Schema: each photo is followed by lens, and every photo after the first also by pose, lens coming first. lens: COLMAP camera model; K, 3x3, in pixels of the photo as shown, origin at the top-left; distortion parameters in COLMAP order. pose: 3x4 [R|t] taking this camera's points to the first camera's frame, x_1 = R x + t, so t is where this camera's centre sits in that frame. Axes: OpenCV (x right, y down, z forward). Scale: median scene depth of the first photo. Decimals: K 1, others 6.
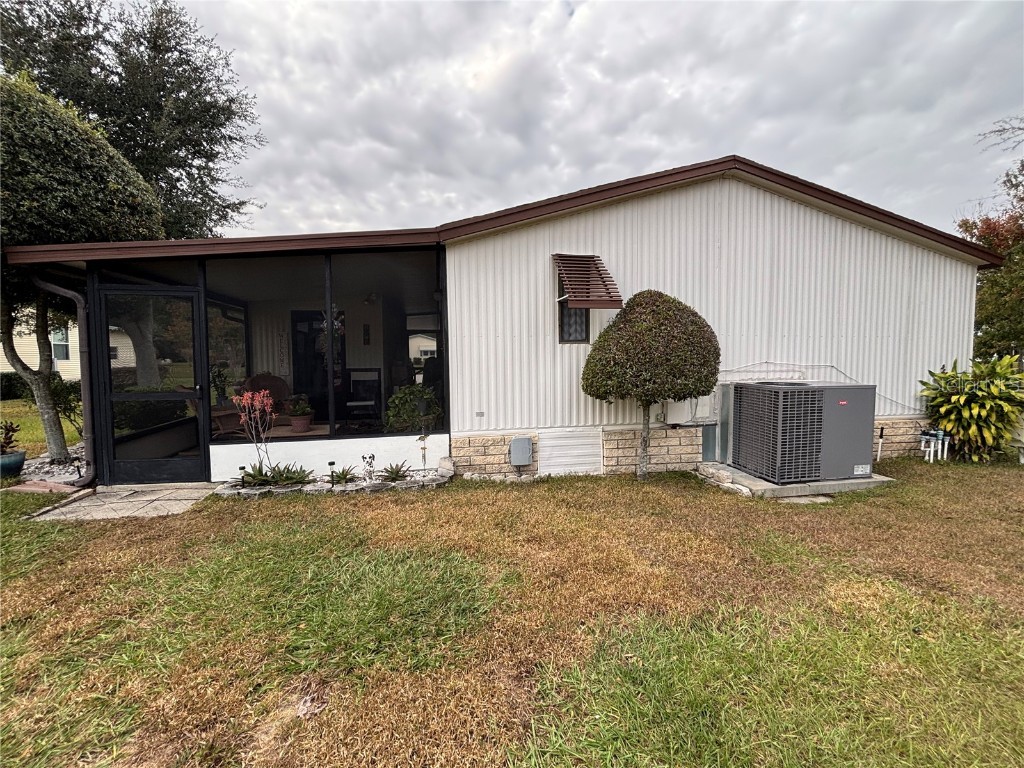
lens RADIAL K [[417.5, 0, 512.4], [0, 417.5, 380.9], [0, 0, 1]] dist [0.003093, 0.000900]
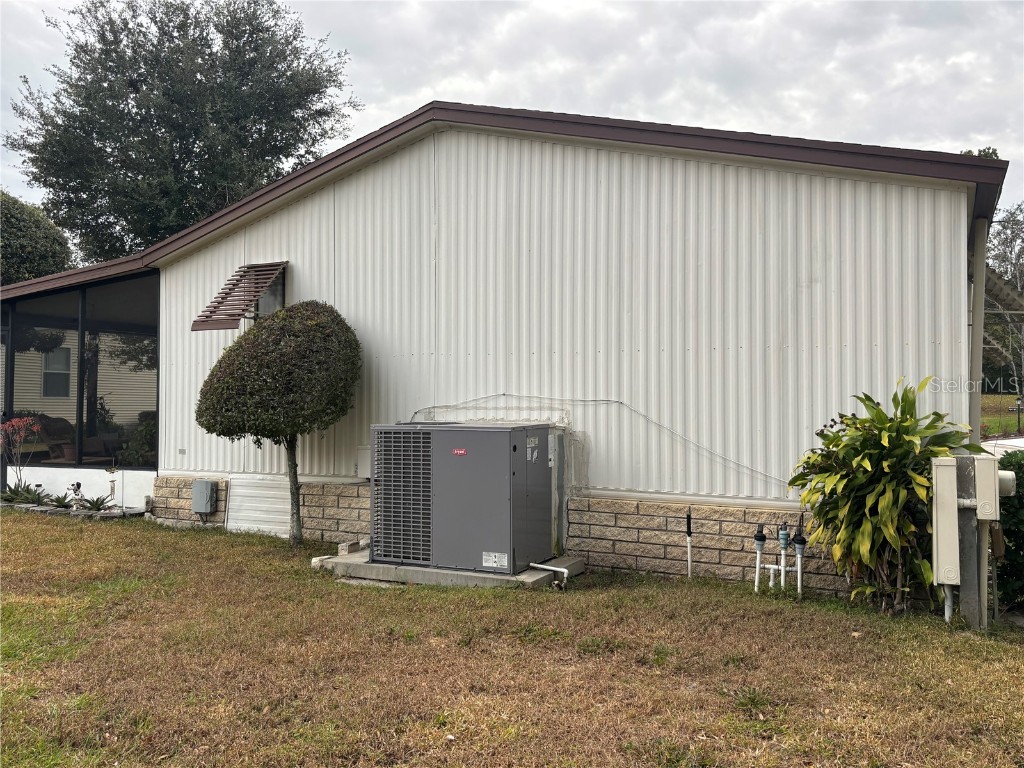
lens RADIAL K [[825.8, 0, 512.8], [0, 825.8, 386.6], [0, 0, 1]] dist [-0.000526, -0.001107]
pose [[0.808336, -0.006896, -0.588681, 1.486322], [-0.039788, 0.997005, -0.066314, 0.029472], [0.587375, 0.077027, 0.805641, -0.012494]]
